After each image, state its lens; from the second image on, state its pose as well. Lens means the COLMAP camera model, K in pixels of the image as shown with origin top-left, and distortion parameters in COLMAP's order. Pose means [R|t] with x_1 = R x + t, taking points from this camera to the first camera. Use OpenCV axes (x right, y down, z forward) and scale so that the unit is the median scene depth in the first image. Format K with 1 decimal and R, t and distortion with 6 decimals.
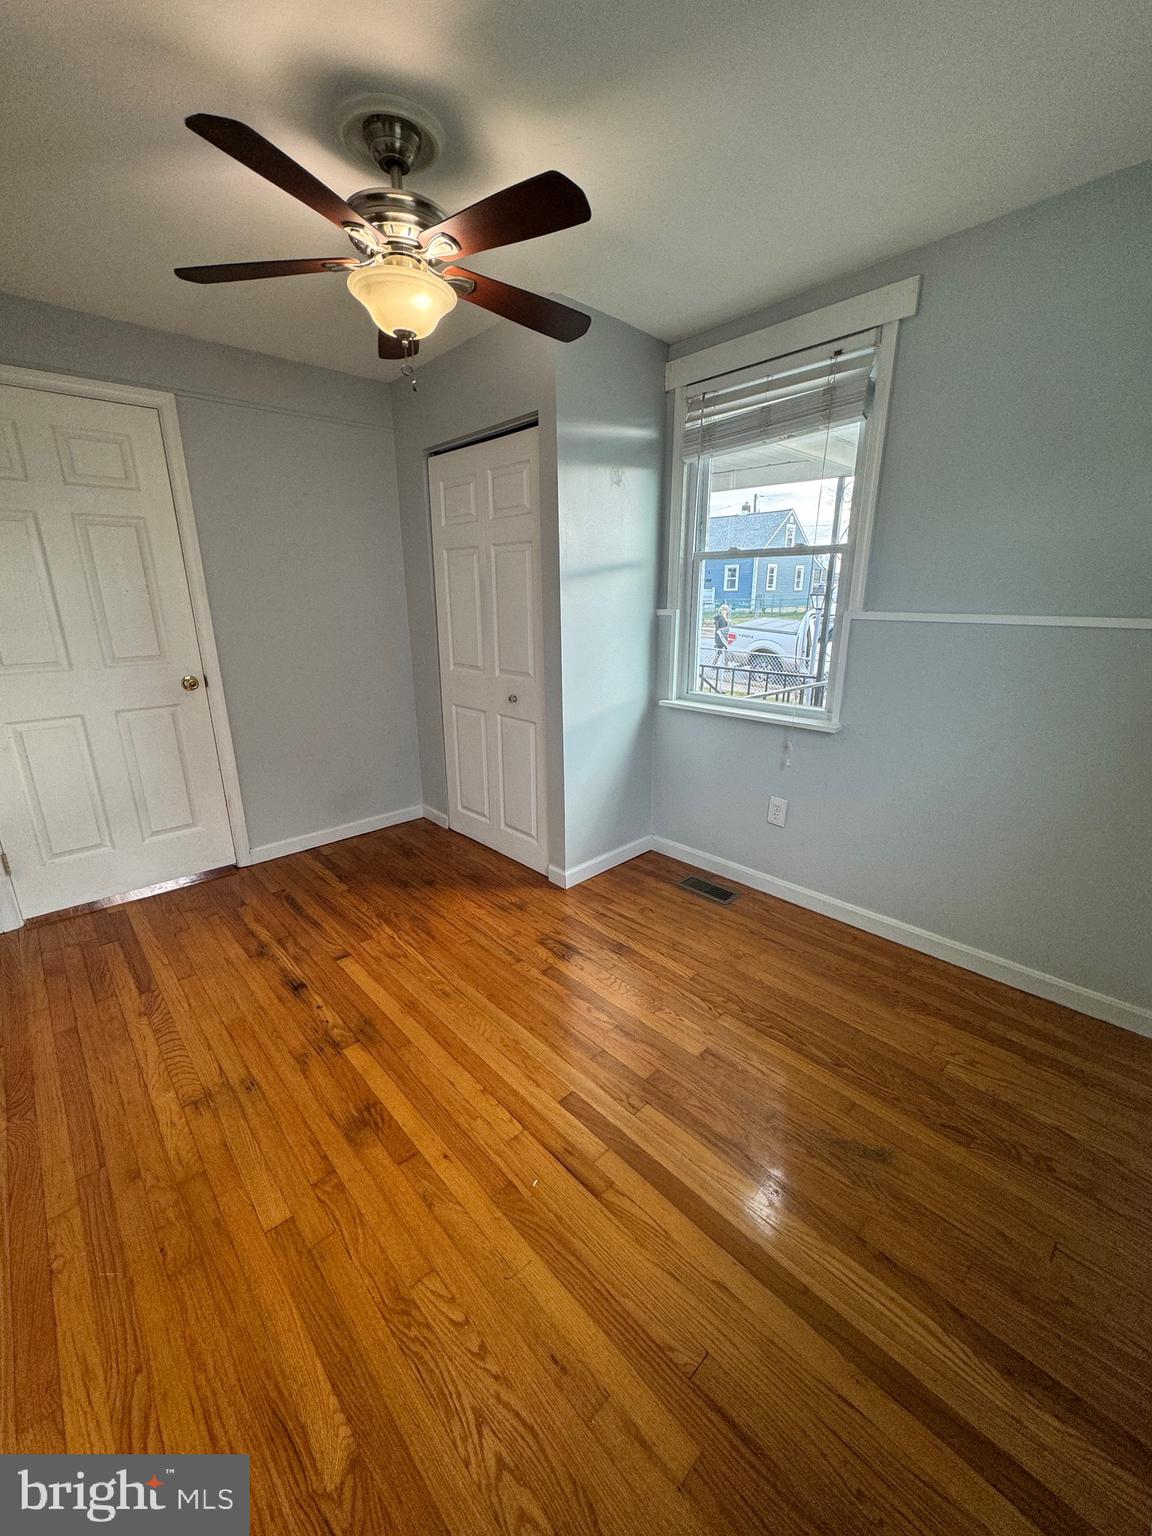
lens RADIAL K [[611.1, 0, 570.3], [0, 611.1, 775.2], [0, 0, 1]] dist [-0.003119, 0.000670]
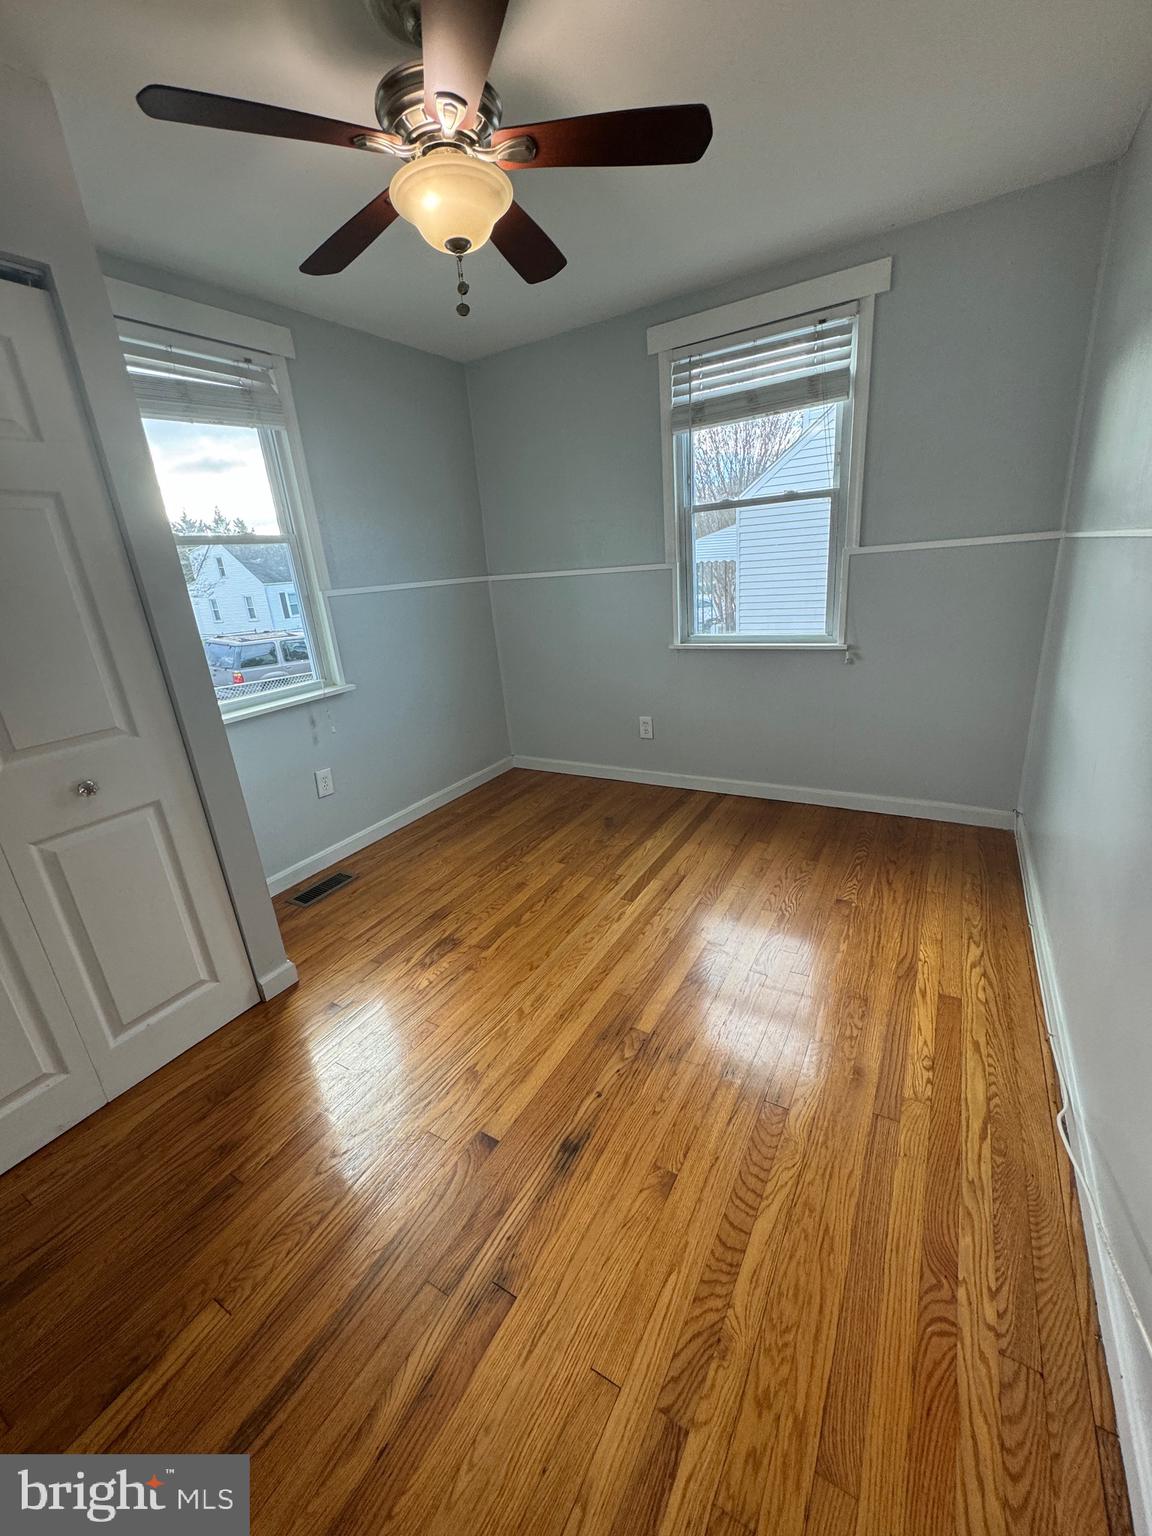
lens RADIAL K [[611.1, 0, 577.0], [0, 611.1, 783.0], [0, 0, 1]] dist [-0.003119, 0.000670]
pose [[-0.289355, -0.298343, 0.909541, -0.885964], [0.355047, 0.848958, 0.391423, -0.234556], [-0.888940, 0.436190, -0.139725, 0.866818]]
